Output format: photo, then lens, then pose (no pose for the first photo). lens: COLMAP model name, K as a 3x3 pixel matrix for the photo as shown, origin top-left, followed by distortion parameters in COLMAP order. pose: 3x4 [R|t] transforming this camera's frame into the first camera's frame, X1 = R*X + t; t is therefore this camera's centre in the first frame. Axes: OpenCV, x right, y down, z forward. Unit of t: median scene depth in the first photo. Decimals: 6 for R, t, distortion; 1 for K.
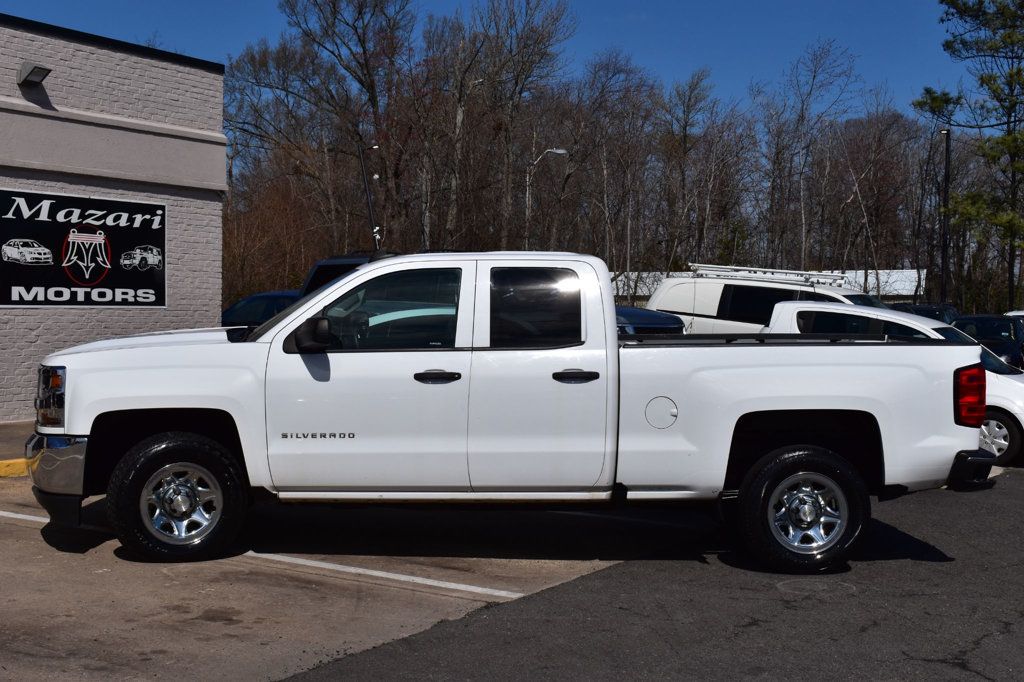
lens RADIAL K [[1408.2, 0, 512.0], [0, 1408.2, 341.0], [0, 0, 1]] dist [-0.015517, -0.028525]
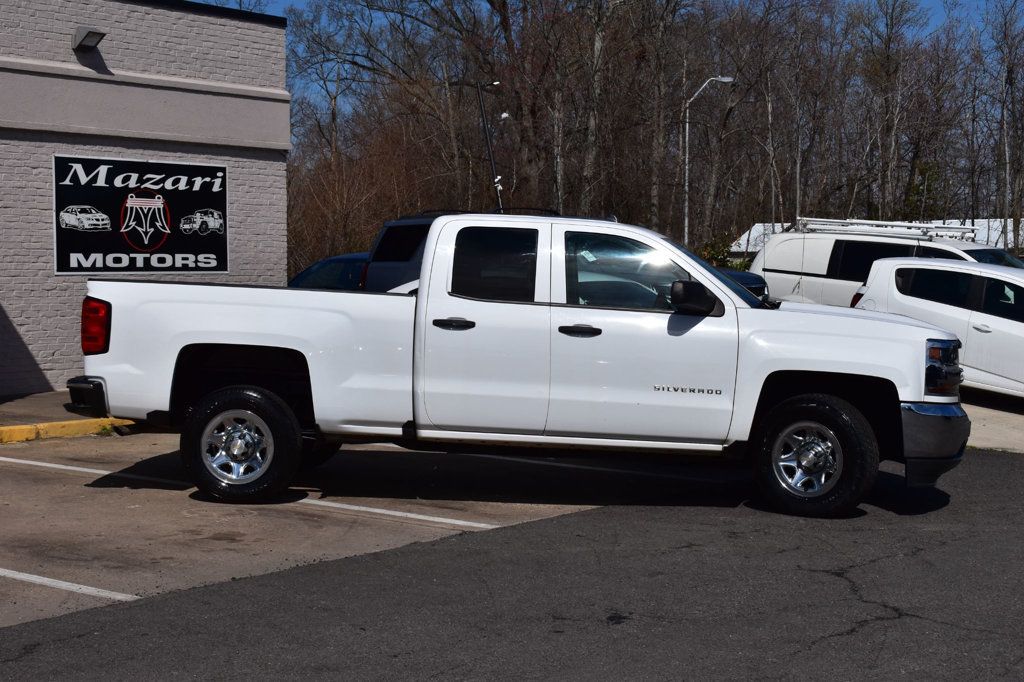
lens RADIAL K [[1709.4, 0, 512.0], [0, 1709.4, 341.0], [0, 0, 1]] dist [0.016166, -0.053303]
pose [[0.994598, -0.007691, -0.103513, 0.073029], [0.009640, 0.999785, 0.018339, 0.003722], [0.103349, -0.019238, 0.994459, -0.158917]]
